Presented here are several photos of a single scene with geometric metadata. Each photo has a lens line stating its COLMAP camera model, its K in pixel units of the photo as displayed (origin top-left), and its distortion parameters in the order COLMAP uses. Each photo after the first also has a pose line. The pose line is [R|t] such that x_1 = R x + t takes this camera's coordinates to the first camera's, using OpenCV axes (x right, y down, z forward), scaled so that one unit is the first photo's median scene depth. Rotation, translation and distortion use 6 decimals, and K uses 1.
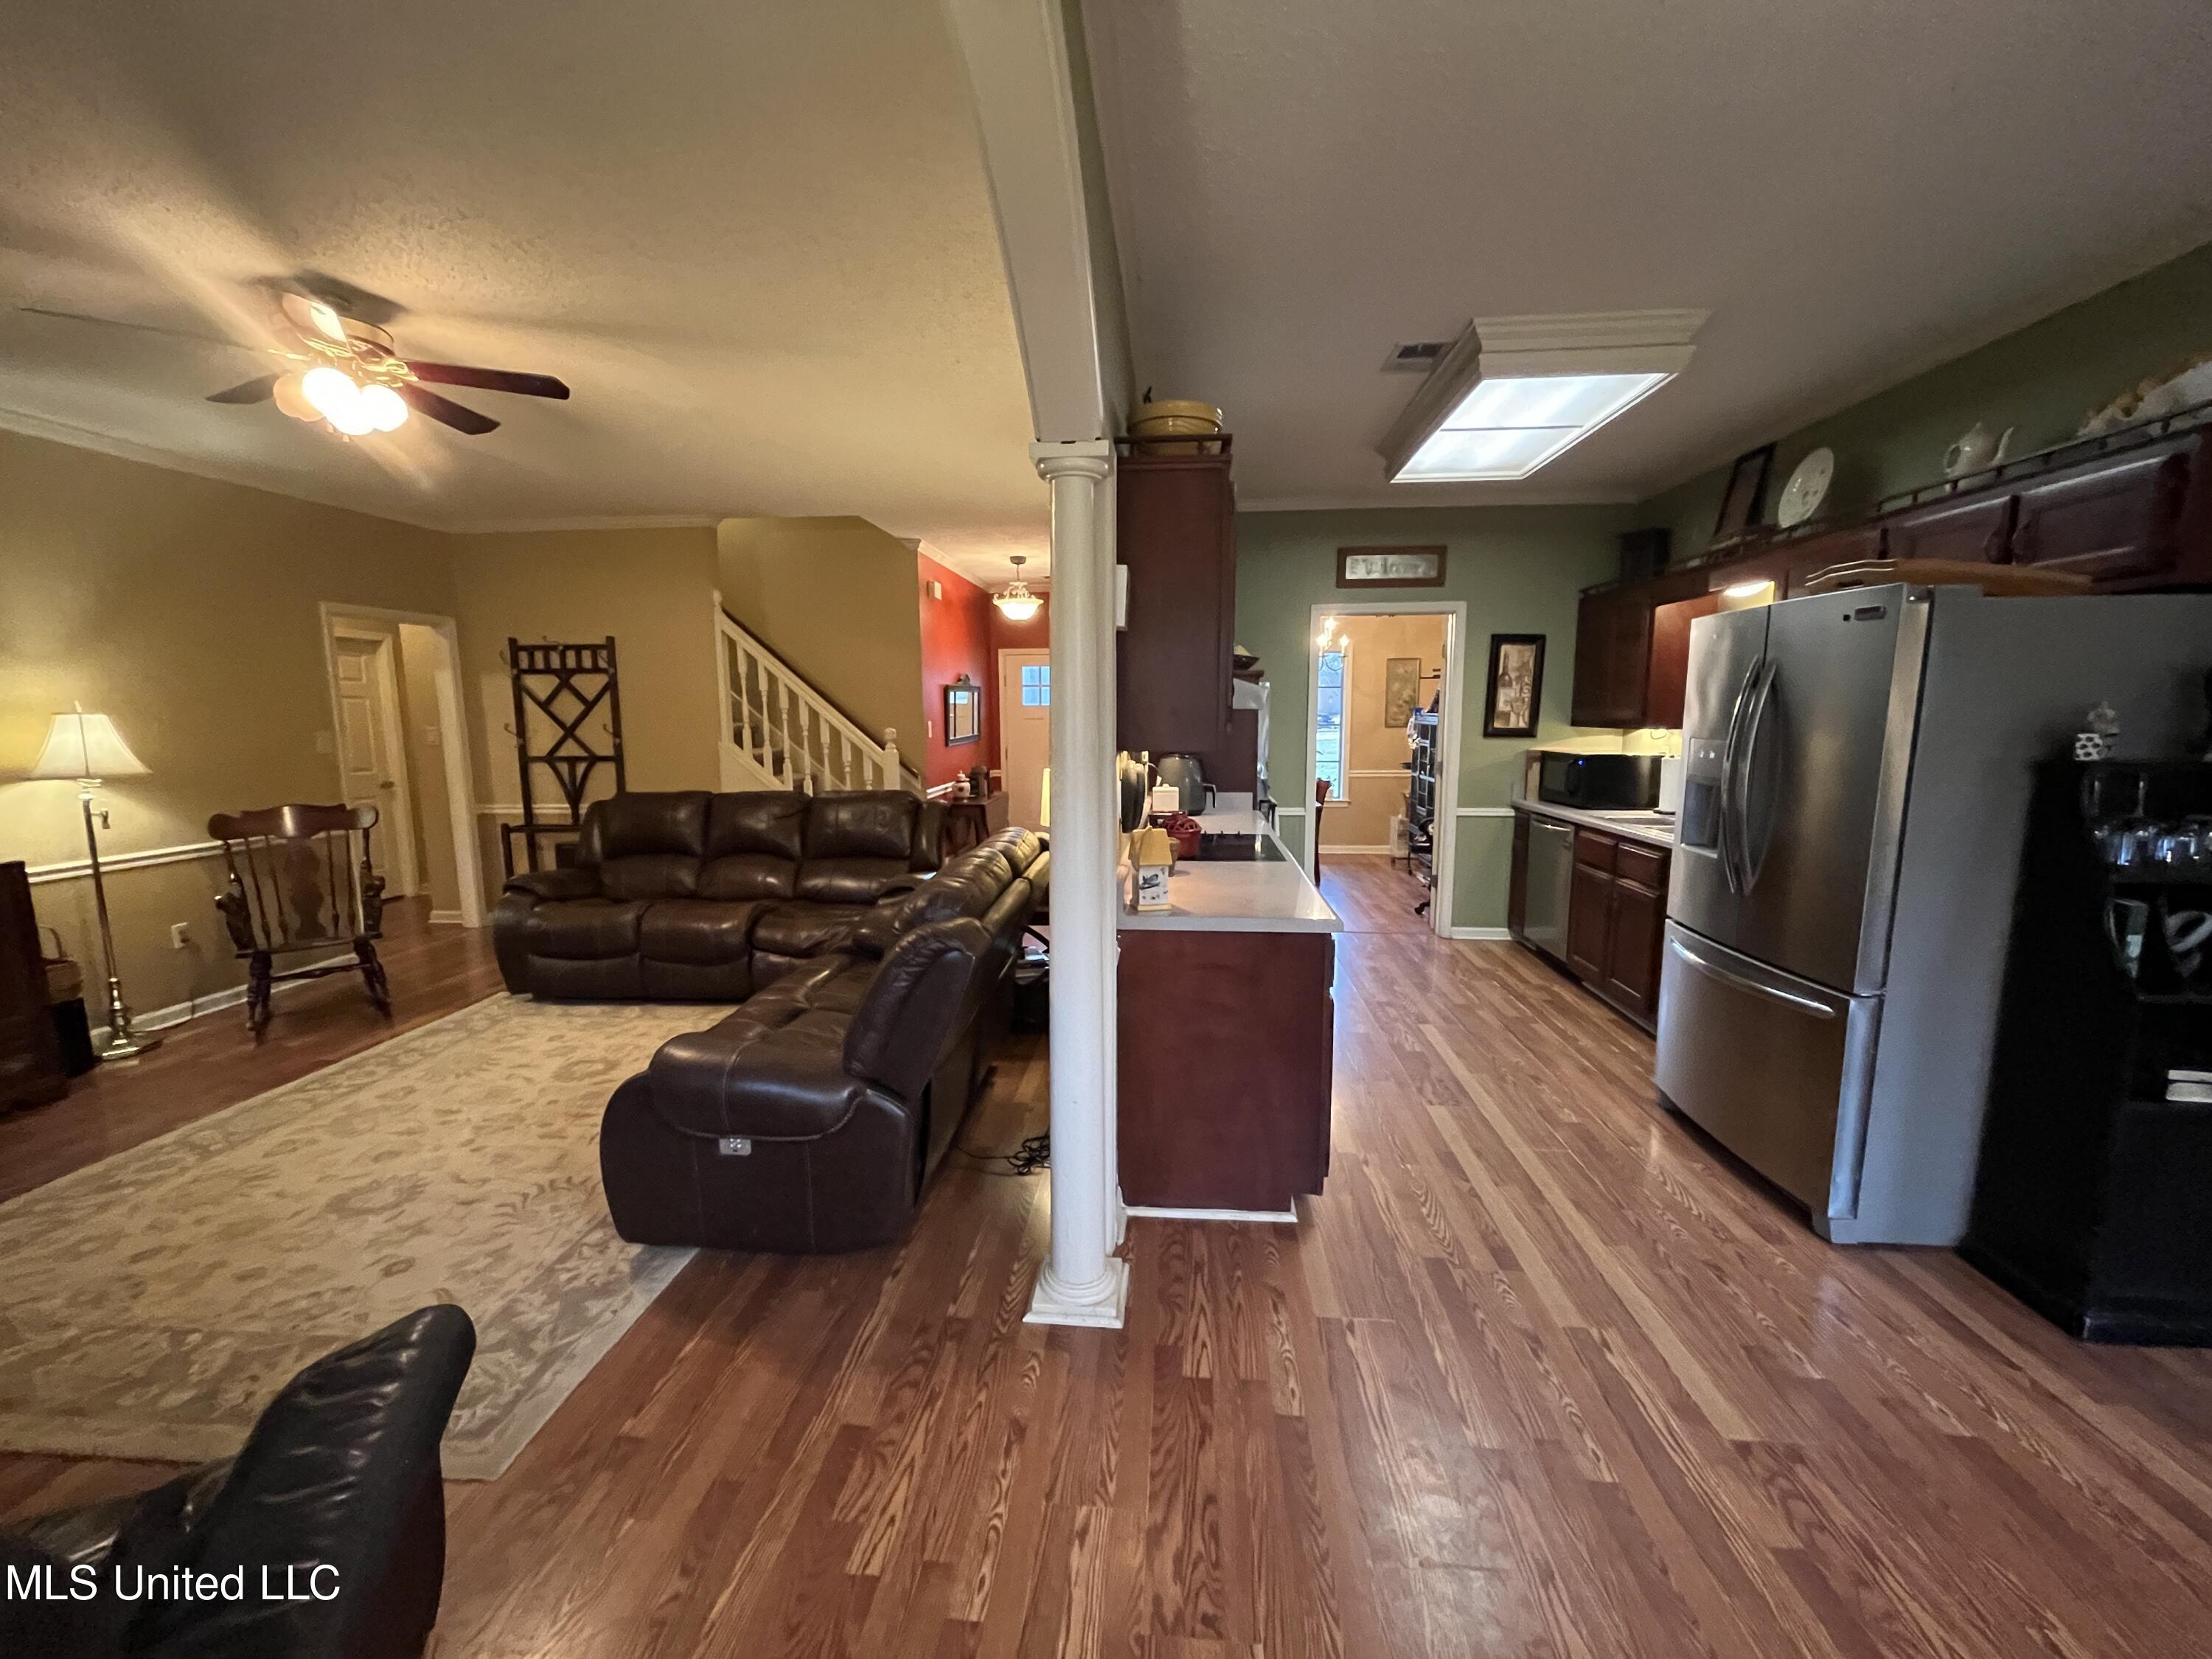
lens RADIAL K [[896.5, 0, 1106.0], [0, 896.5, 829.5], [0, 0, 1]] dist [-0.000404, -0.000007]
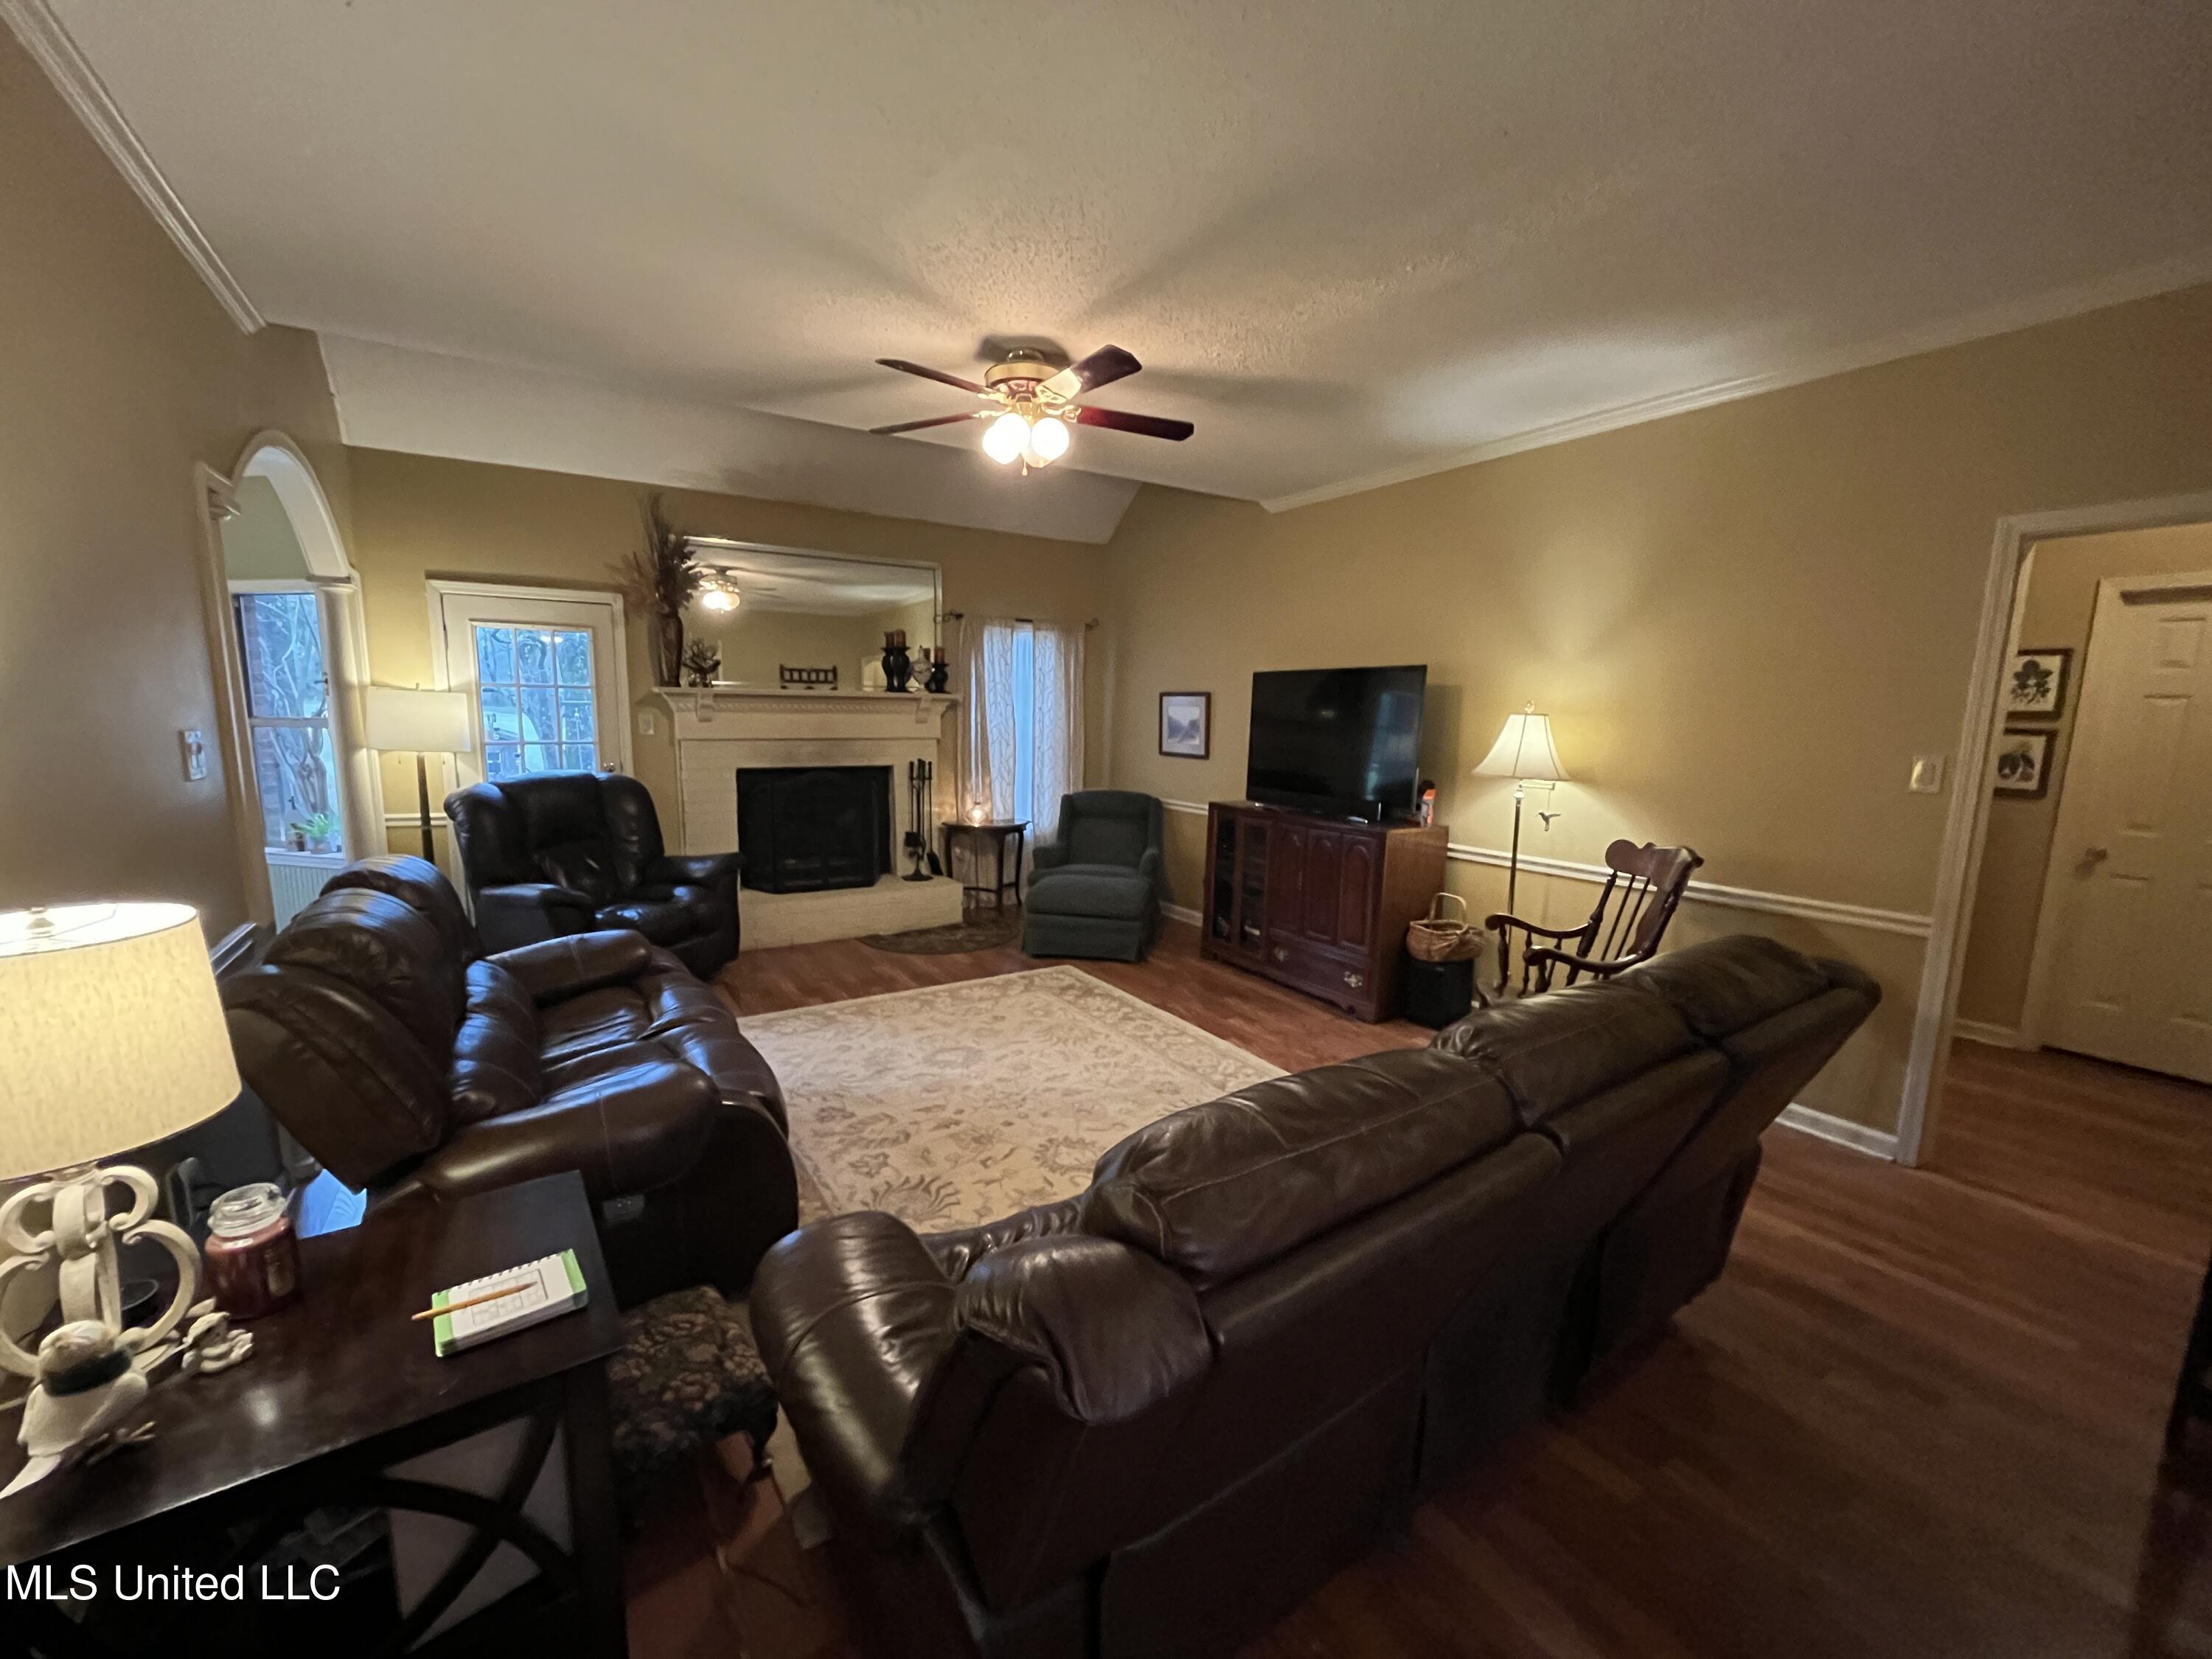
lens RADIAL K [[896.5, 0, 1106.0], [0, 896.5, 829.5], [0, 0, 1]] dist [-0.000404, -0.000007]
pose [[-0.792844, 0.095286, -0.601930, -0.183001], [-0.077025, 0.964113, 0.254075, -0.312324], [0.604538, 0.247805, -0.757051, 2.104718]]
